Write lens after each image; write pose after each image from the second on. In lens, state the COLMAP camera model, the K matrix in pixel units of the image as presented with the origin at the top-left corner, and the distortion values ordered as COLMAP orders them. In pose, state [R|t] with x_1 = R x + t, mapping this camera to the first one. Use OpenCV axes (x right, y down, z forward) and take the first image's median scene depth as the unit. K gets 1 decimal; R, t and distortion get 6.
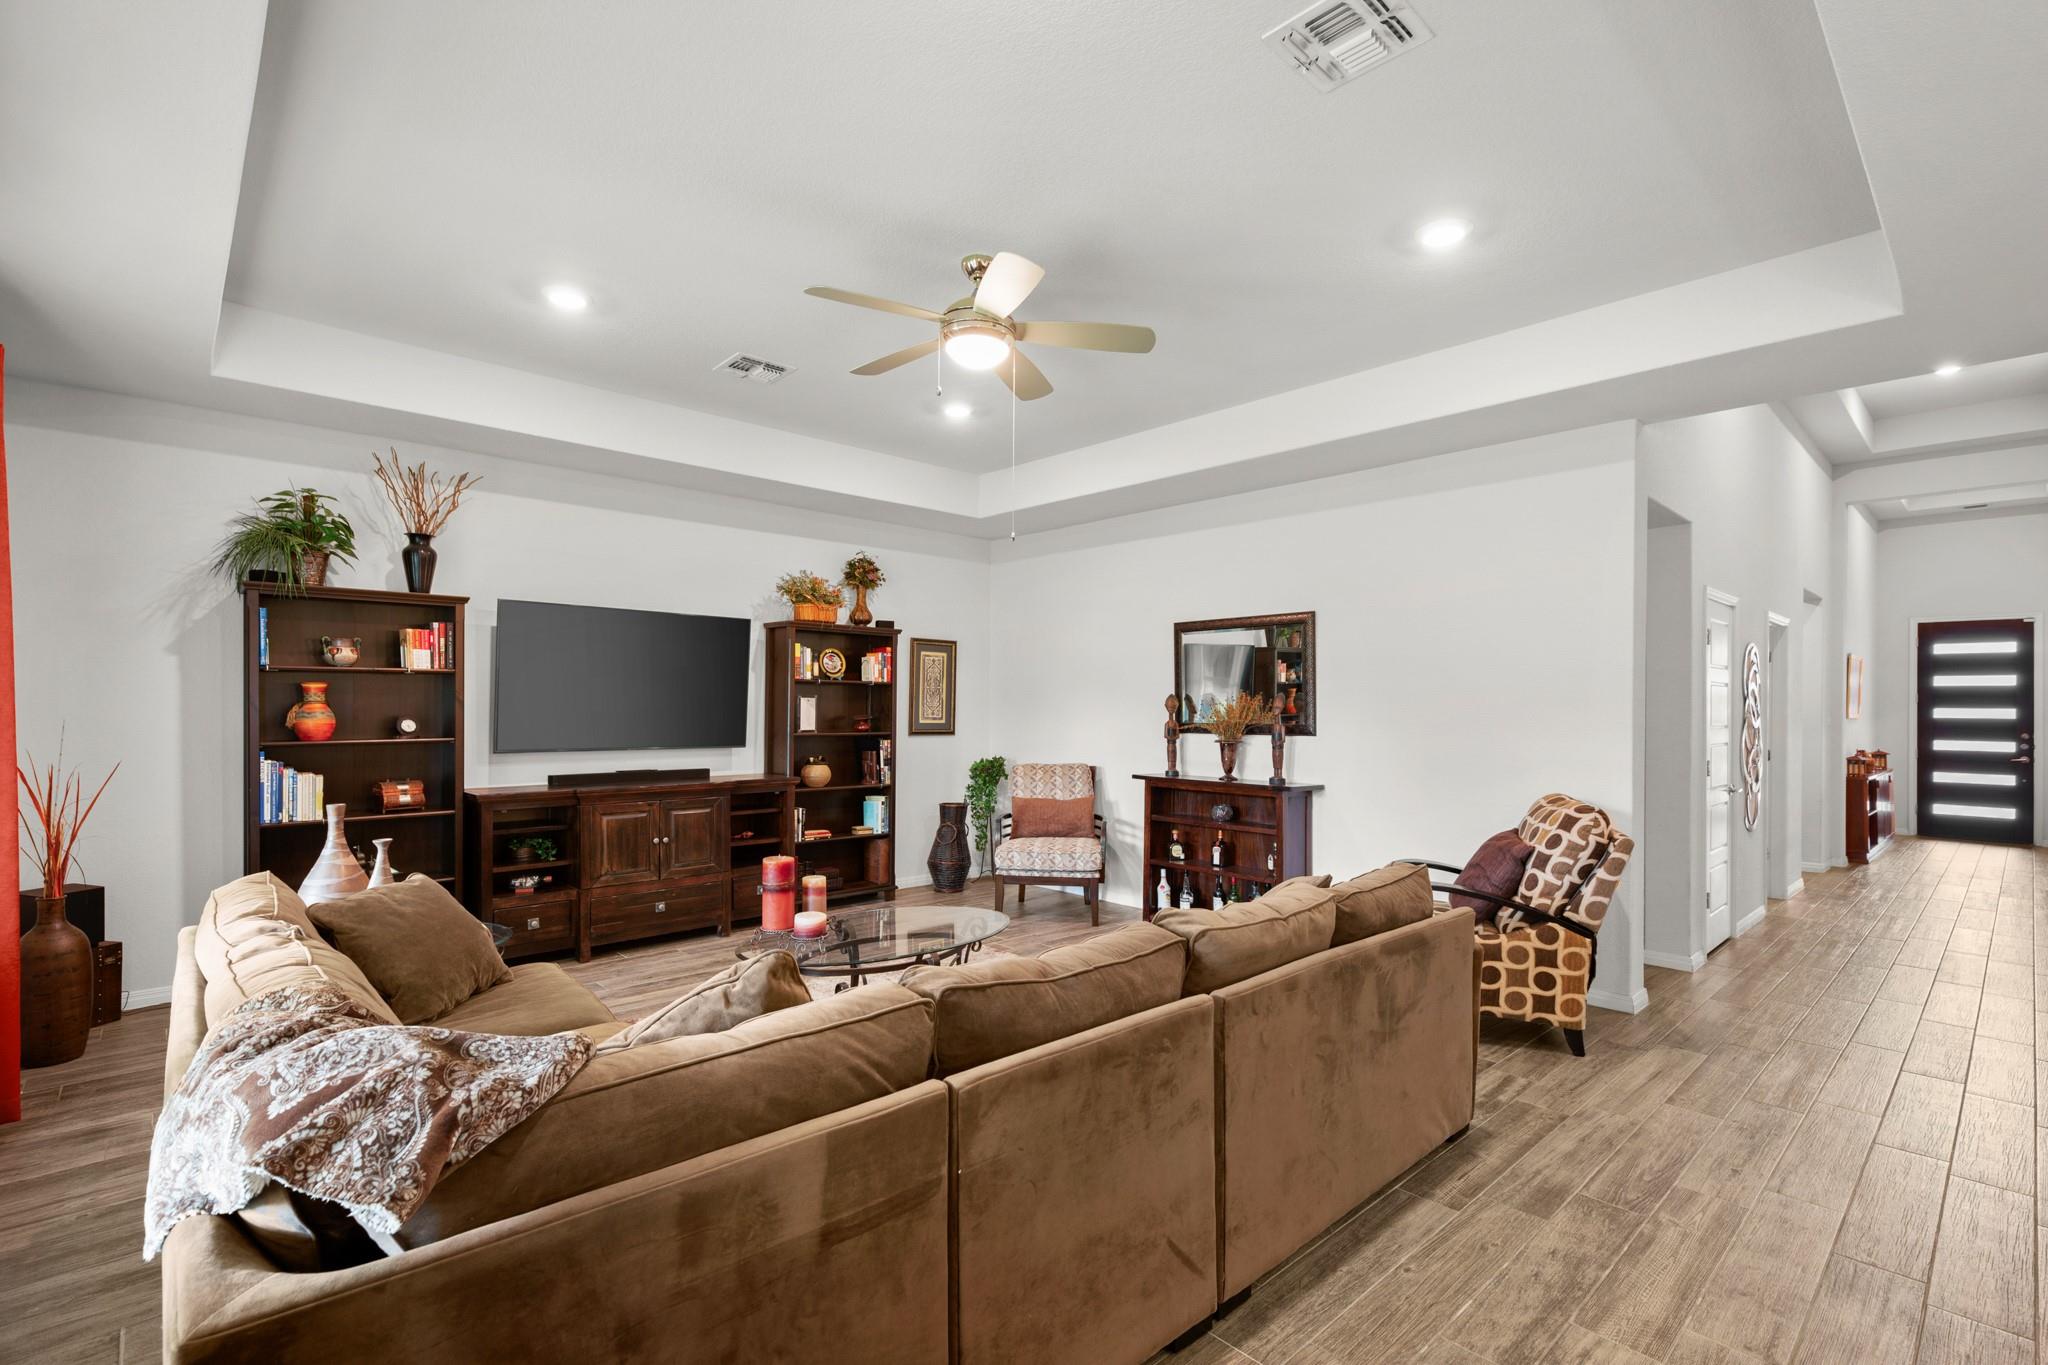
lens RADIAL K [[931.9, 0, 1023.4], [0, 931.9, 698.0], [0, 0, 1]] dist [-0.009910, 0.003705]
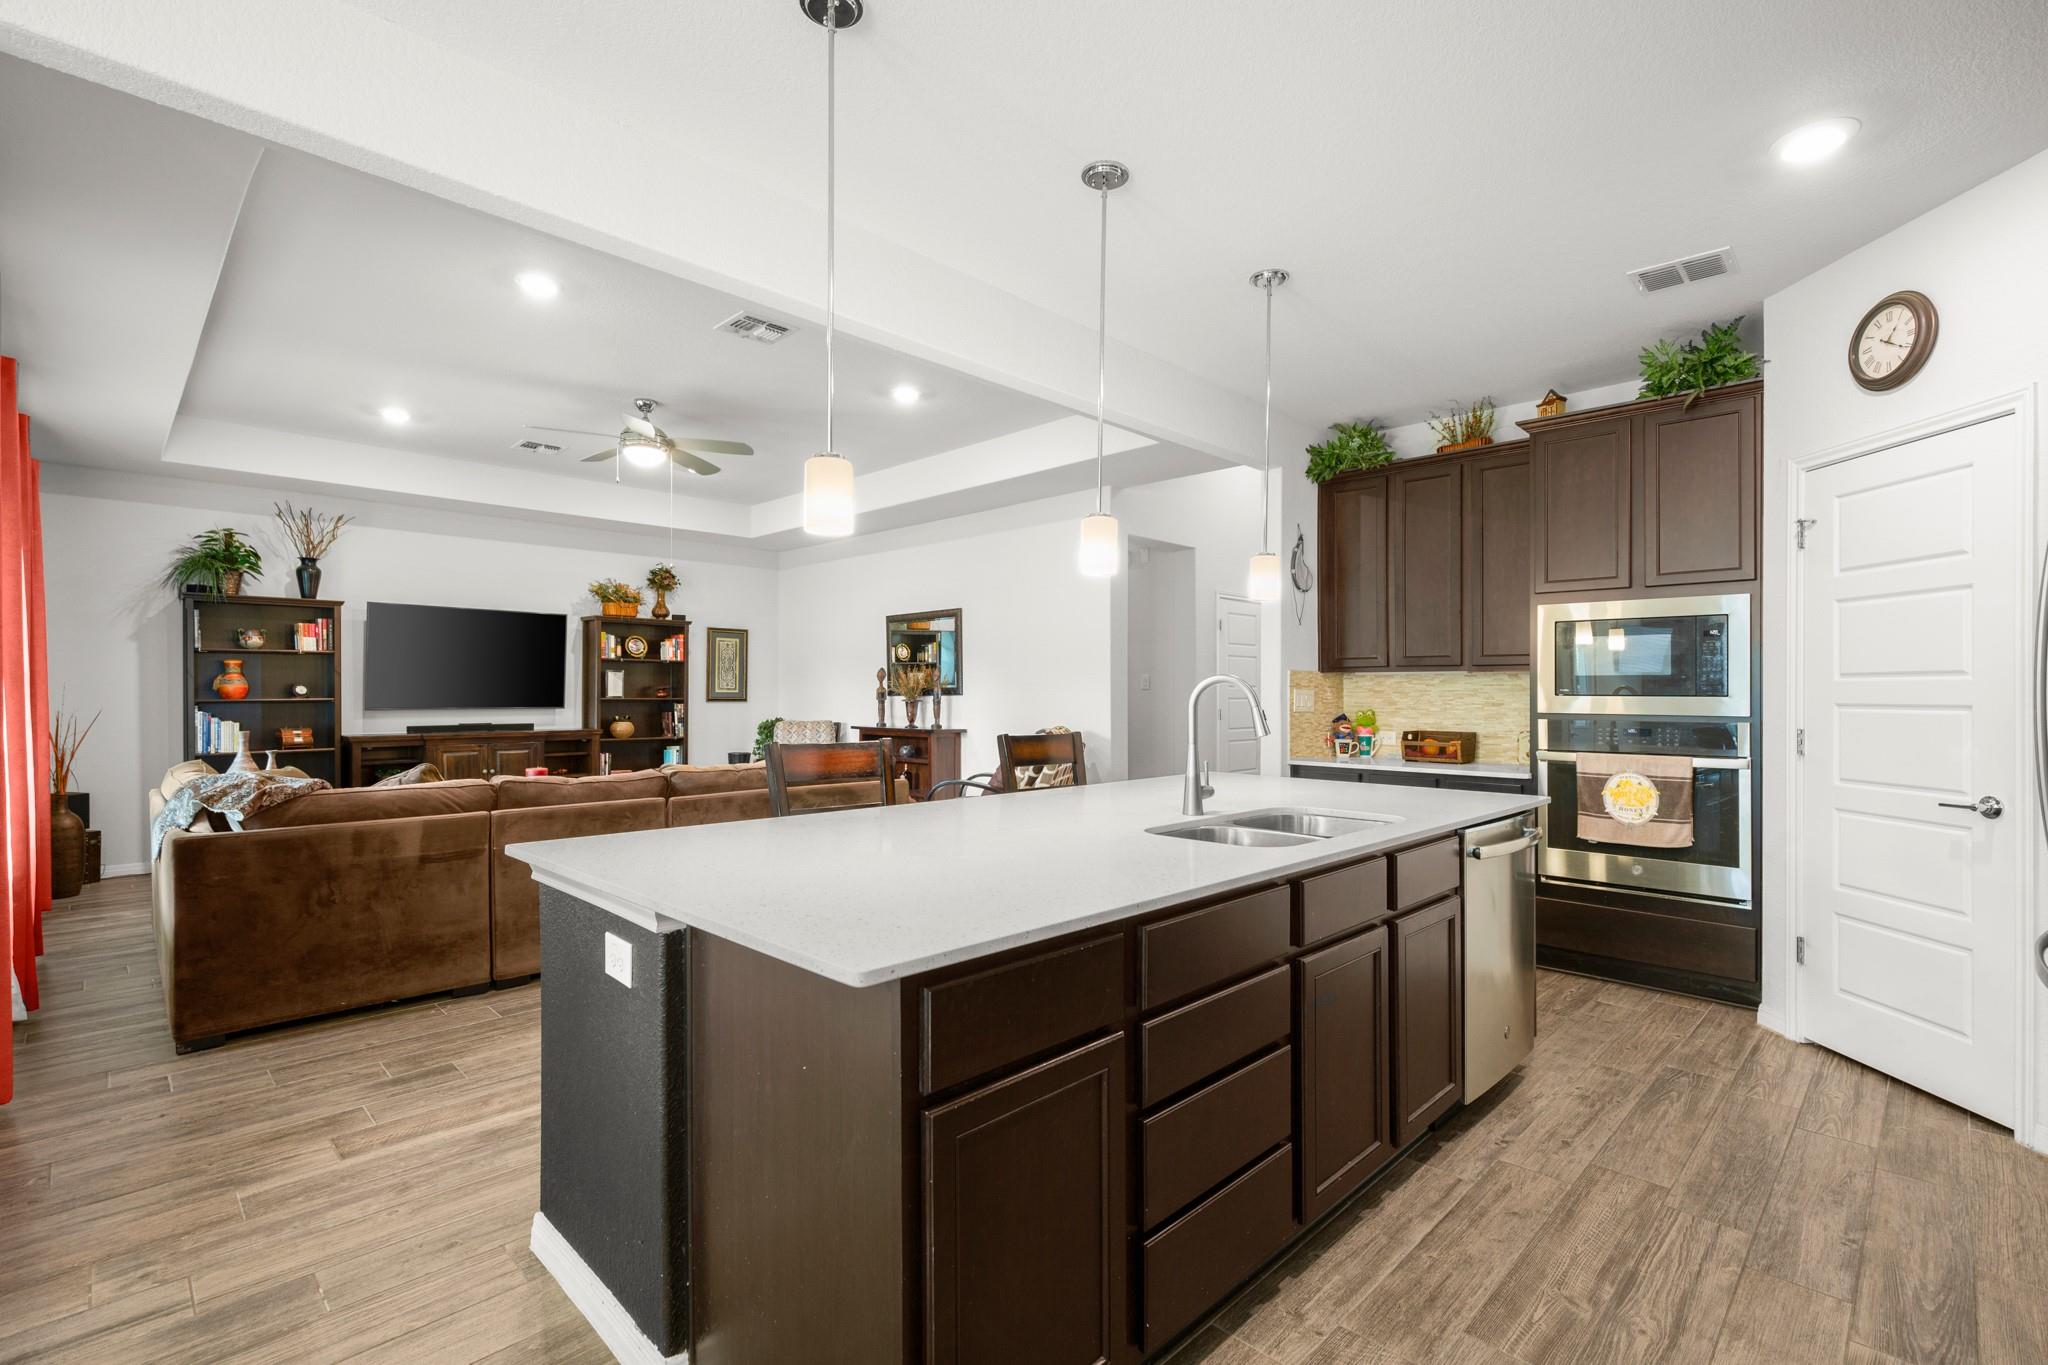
lens RADIAL K [[931.9, 0, 1031.2], [0, 931.9, 684.1], [0, 0, 1]] dist [-0.009910, 0.003705]
pose [[0.998883, -0.006764, 0.046772, 0.406792], [0.006845, 0.999975, -0.001588, 0.030679], [-0.046760, 0.001906, 0.998904, -0.497912]]
